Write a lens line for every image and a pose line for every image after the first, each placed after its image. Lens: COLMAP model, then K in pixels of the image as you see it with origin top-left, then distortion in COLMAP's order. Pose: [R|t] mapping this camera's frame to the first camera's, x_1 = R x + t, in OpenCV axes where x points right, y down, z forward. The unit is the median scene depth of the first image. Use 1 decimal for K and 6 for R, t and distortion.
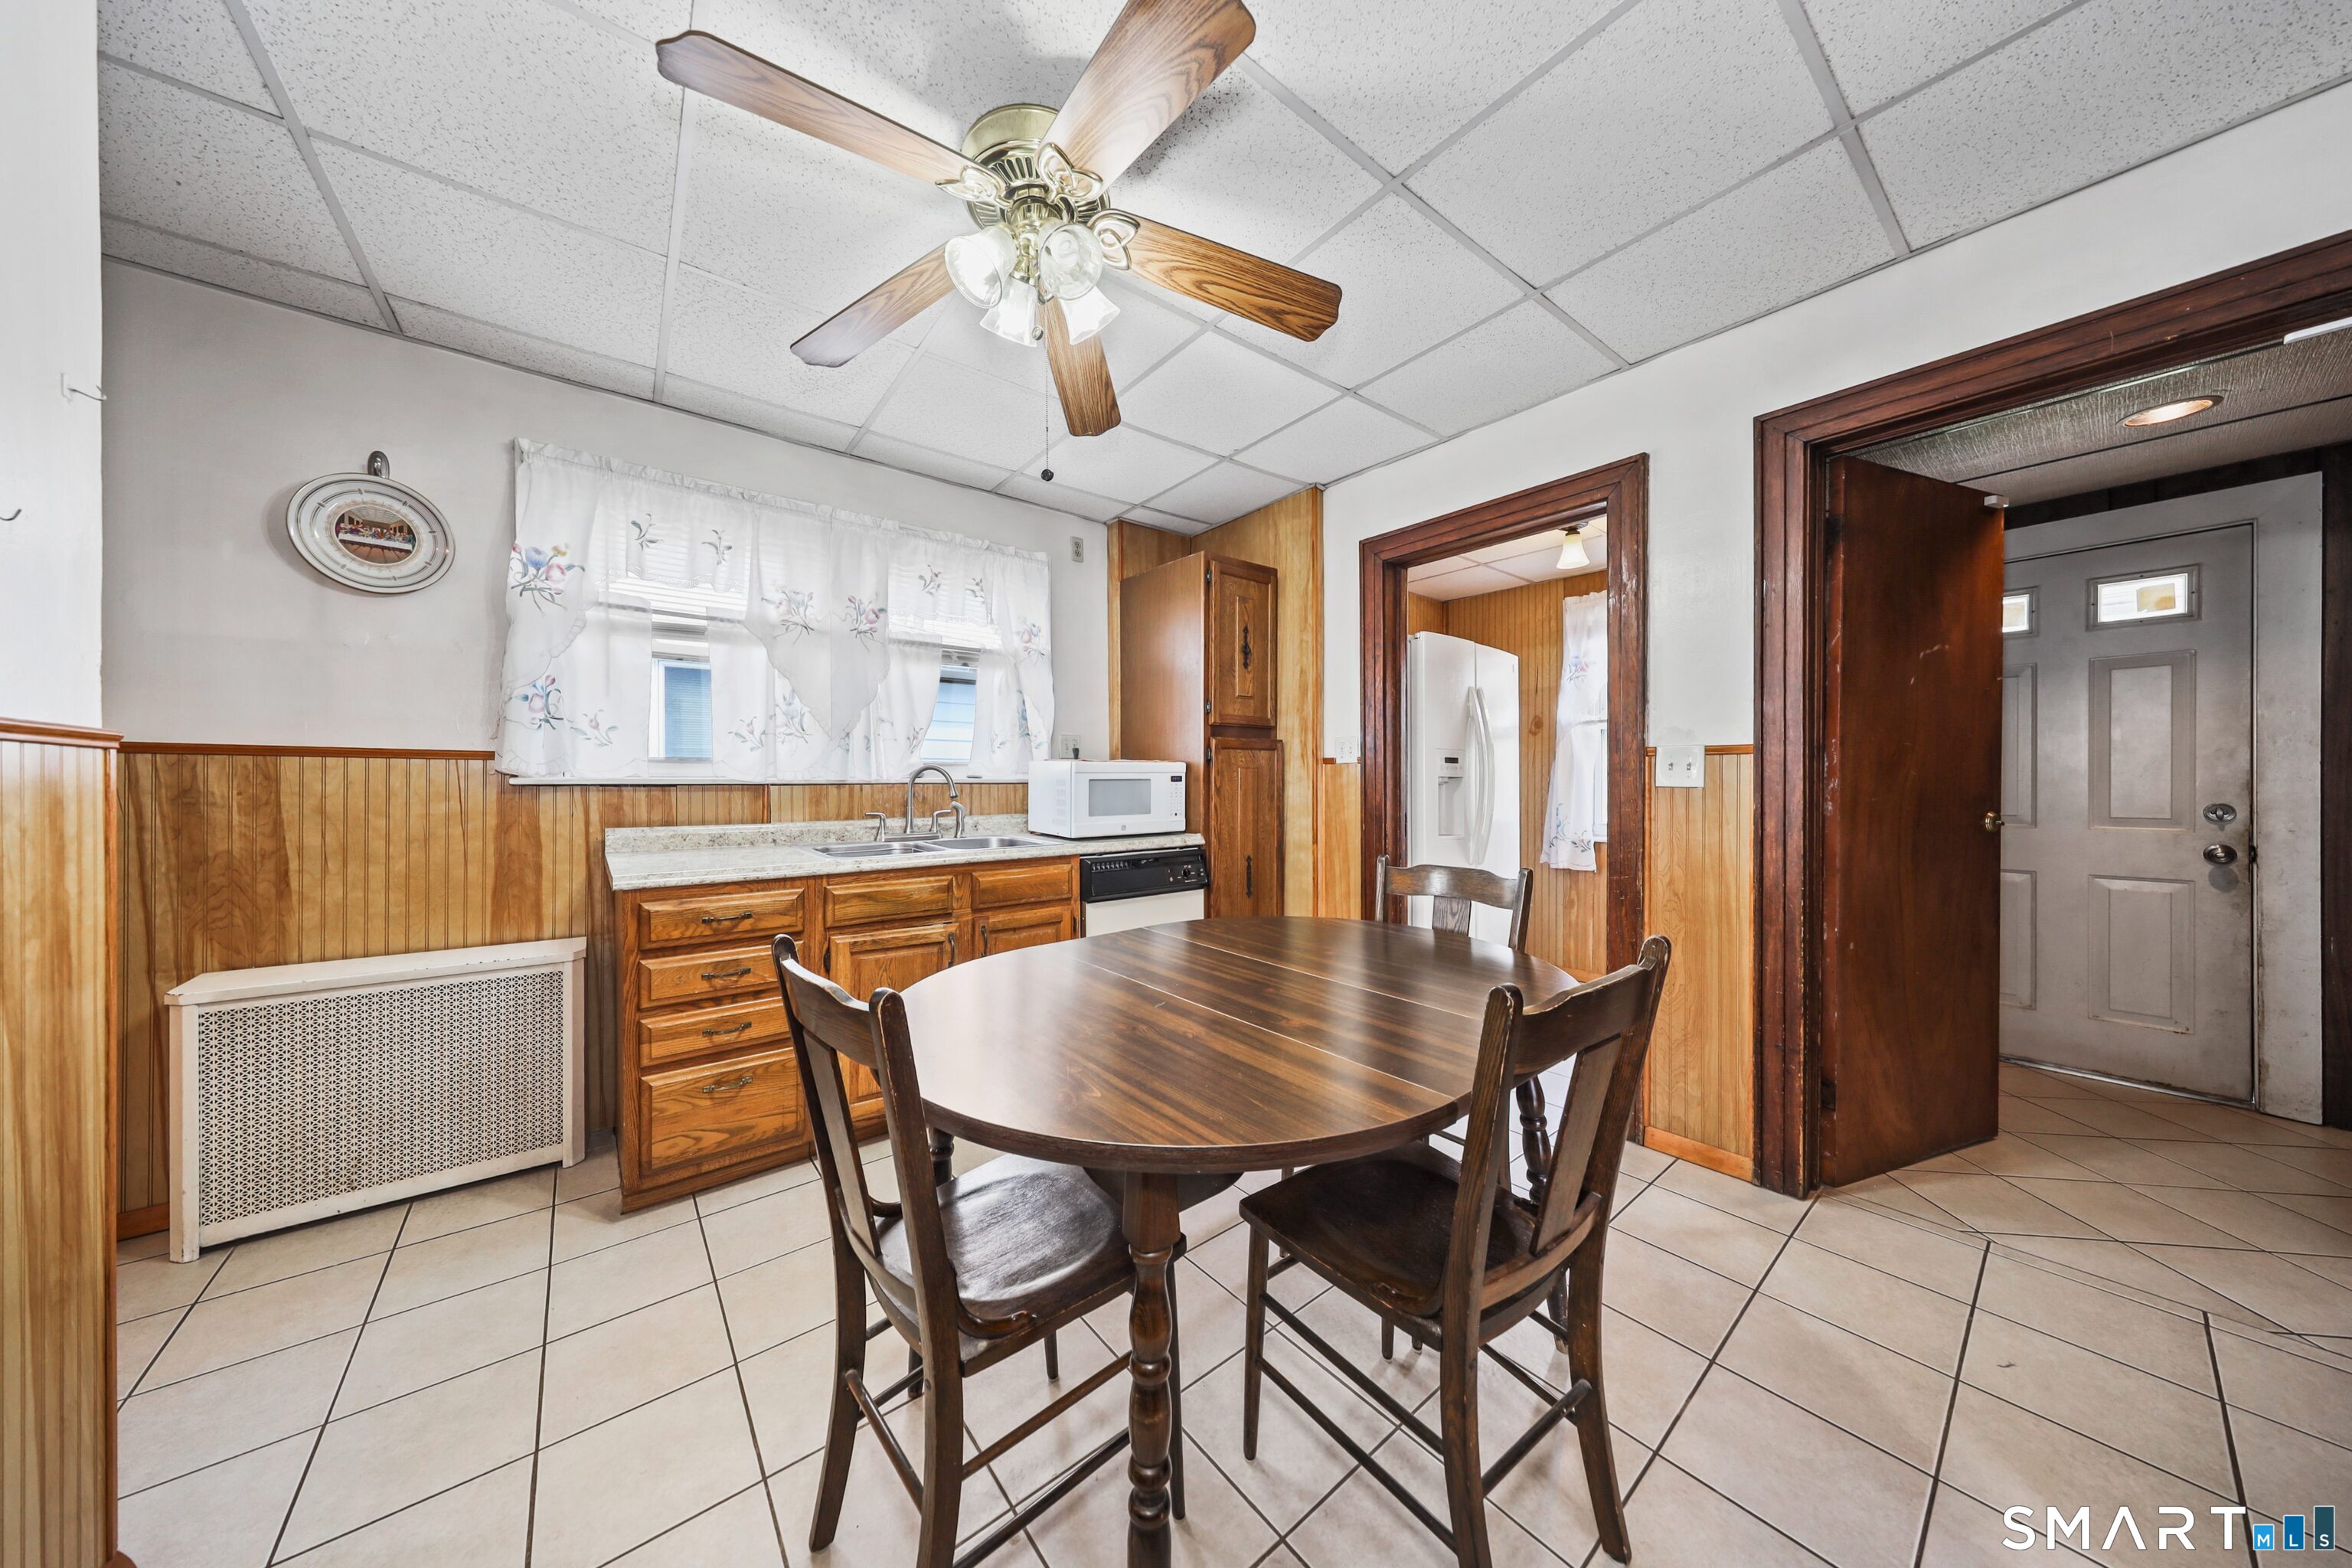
lens RADIAL K [[723.5, 0, 1159.2], [0, 723.5, 787.4], [0, 0, 1]] dist [0.001859, -0.000002]
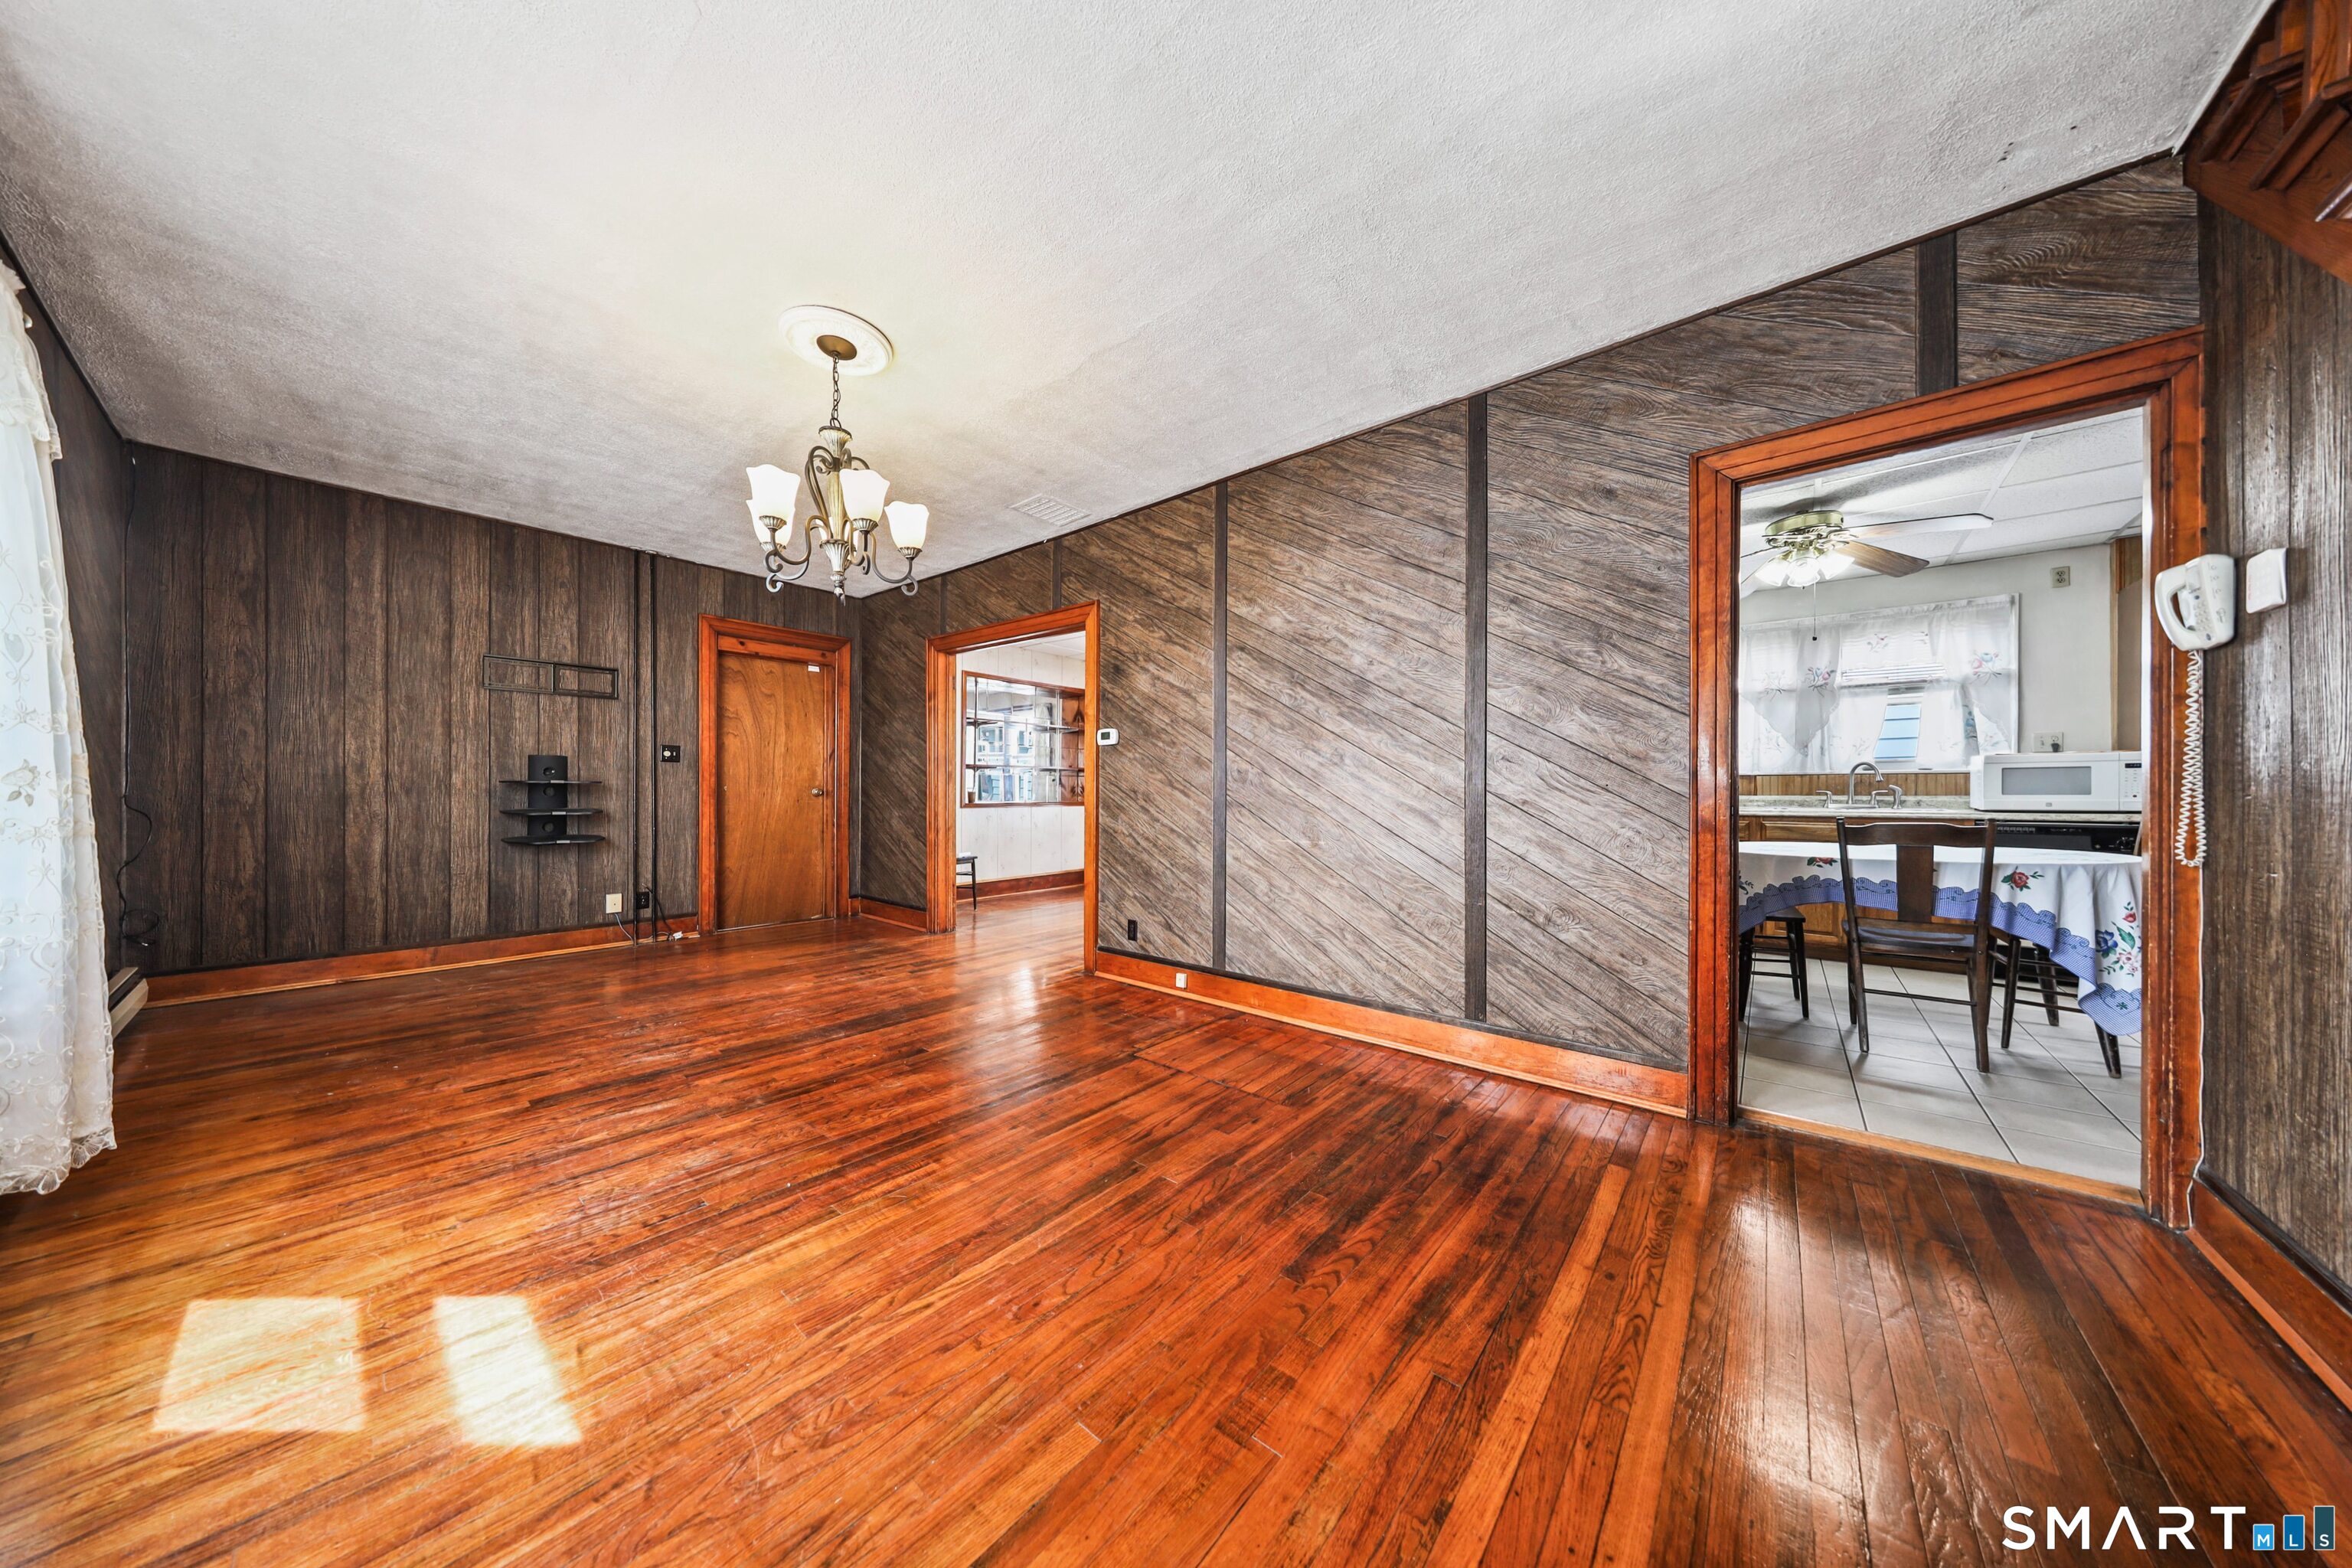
lens RADIAL K [[720.8, 0, 1163.5], [0, 720.8, 792.4], [0, 0, 1]] dist [0.002989, -0.000273]
pose [[0.201976, 0.002438, -0.979387, 0.991486], [-0.009403, 0.999956, 0.000550, 0.052791], [0.979345, 0.009098, 0.201990, -0.897912]]
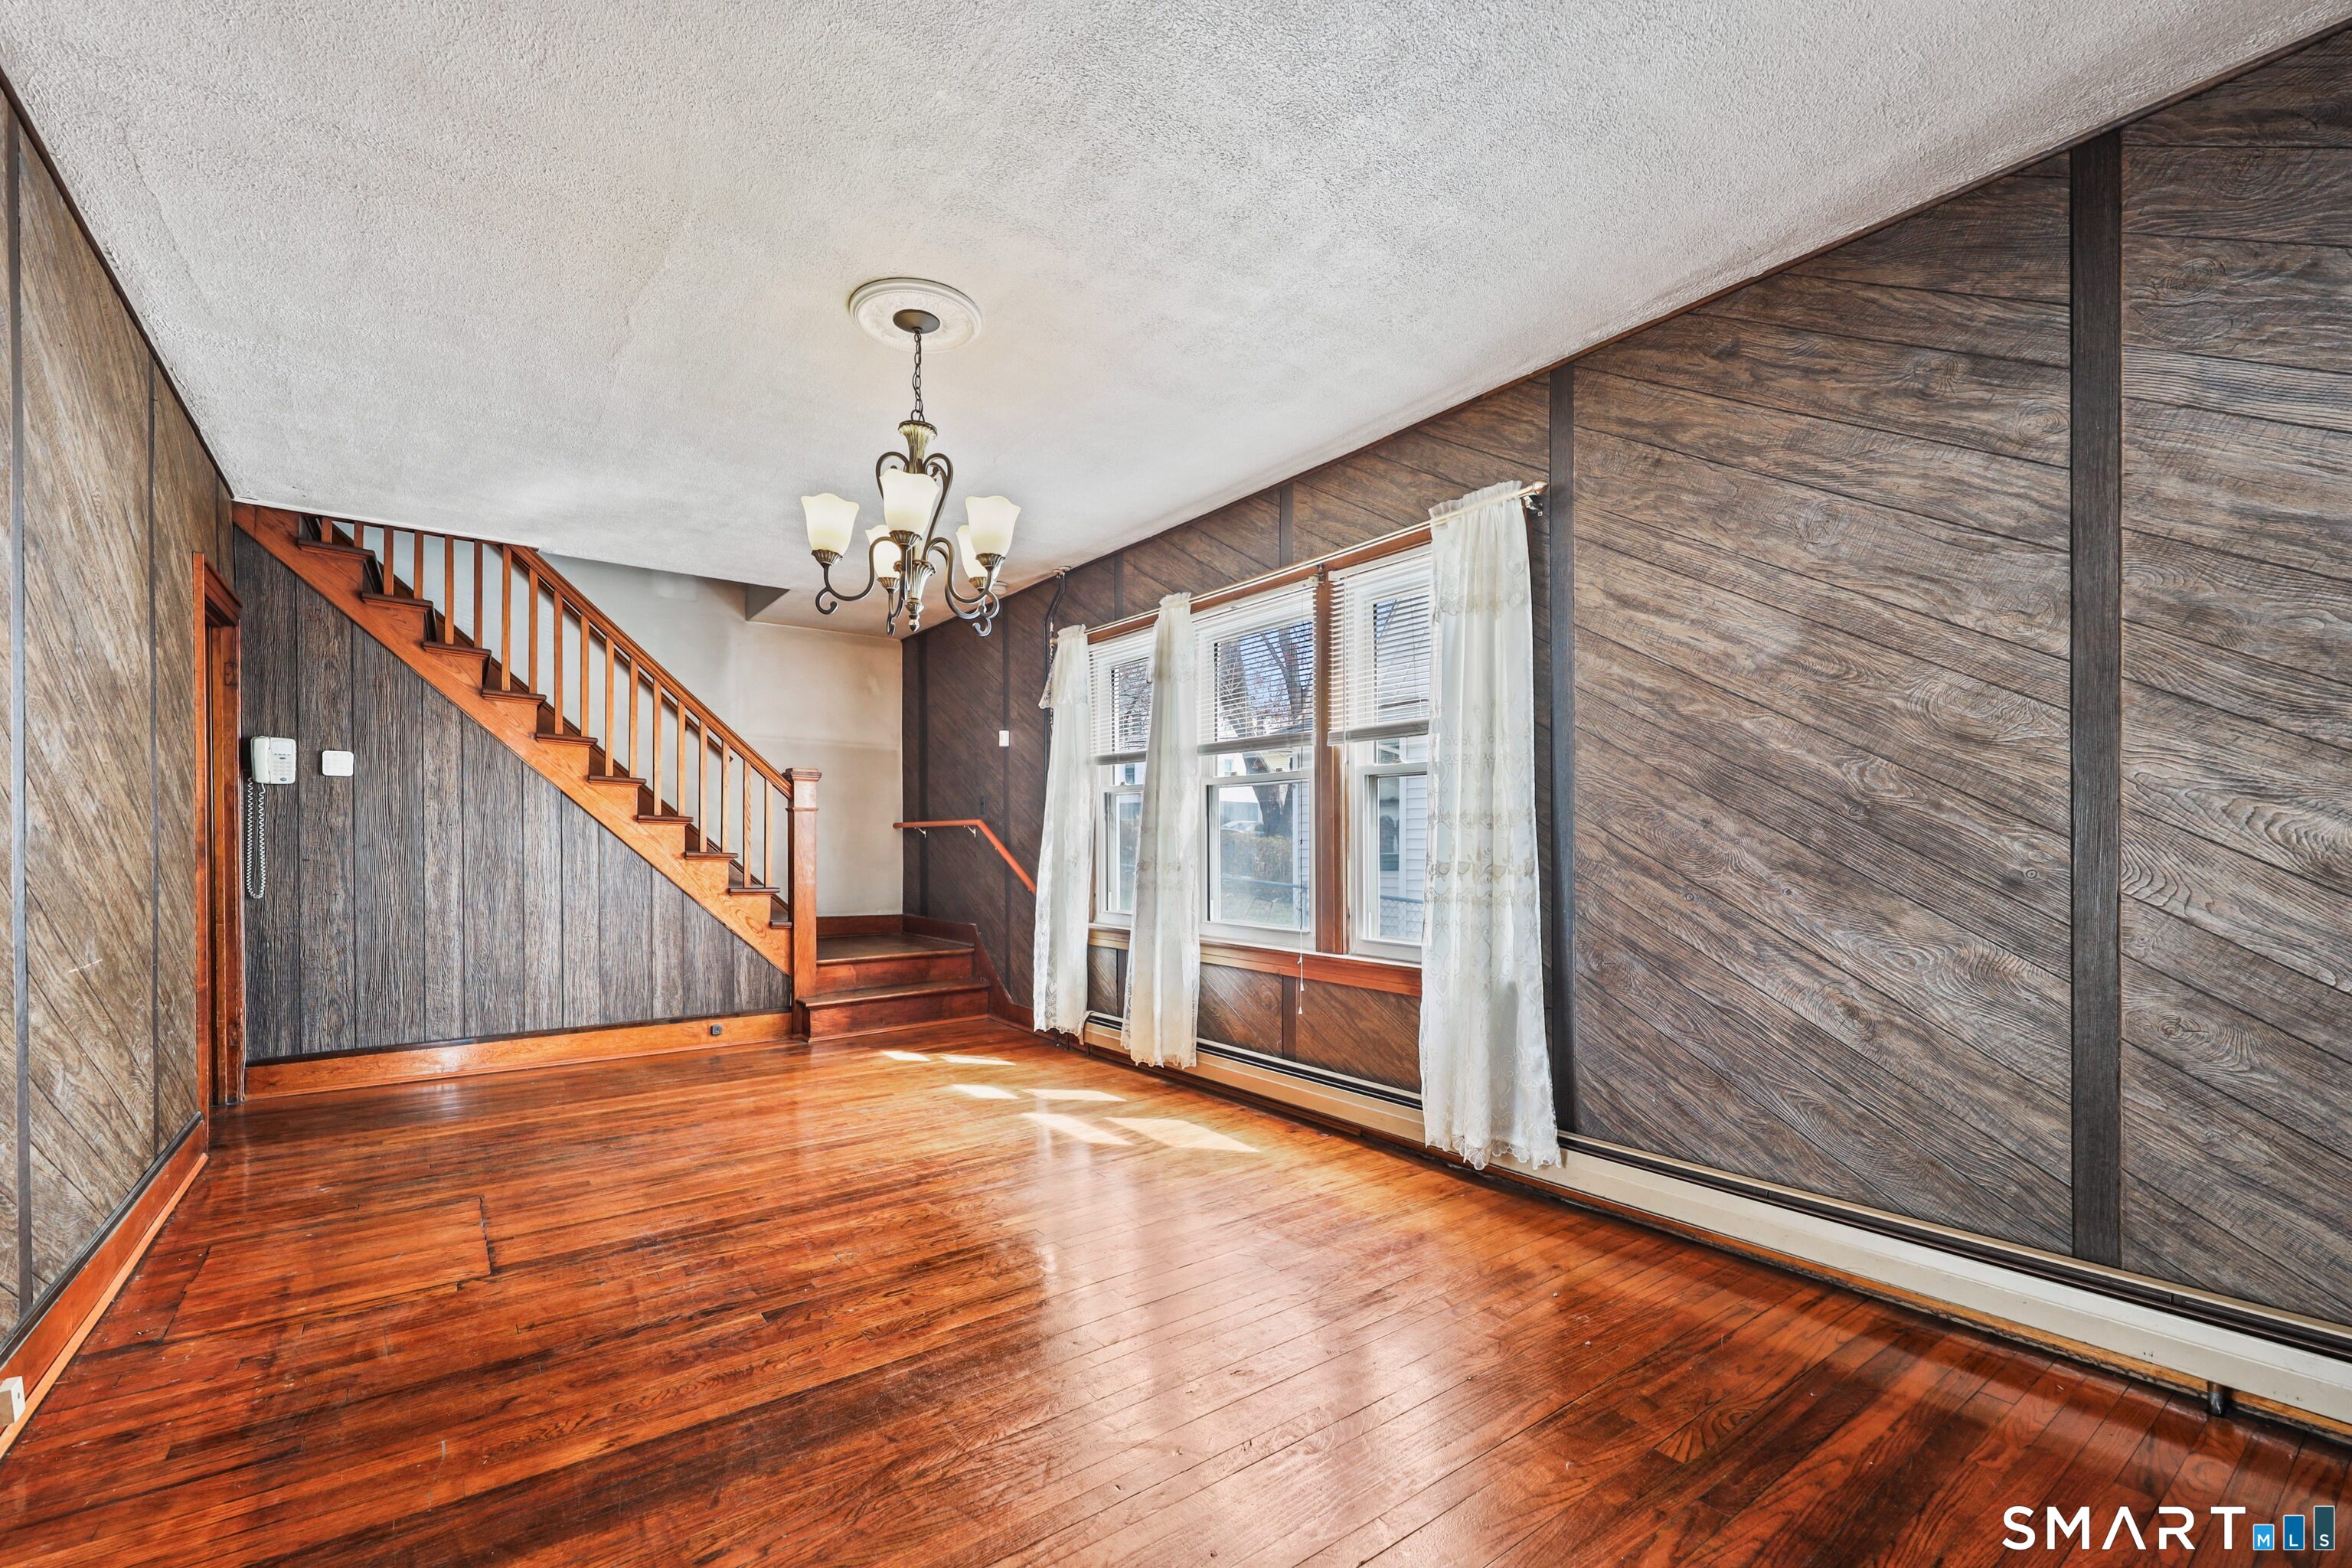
lens RADIAL K [[970.4, 0, 1141.6], [0, 970.4, 857.4], [0, 0, 1]] dist [-0.002177, -0.000200]
pose [[0.037419, -0.011964, 0.999228, -0.985316], [0.003118, 0.999925, 0.011855, 0.031390], [-0.999295, 0.002672, 0.037454, -1.390515]]
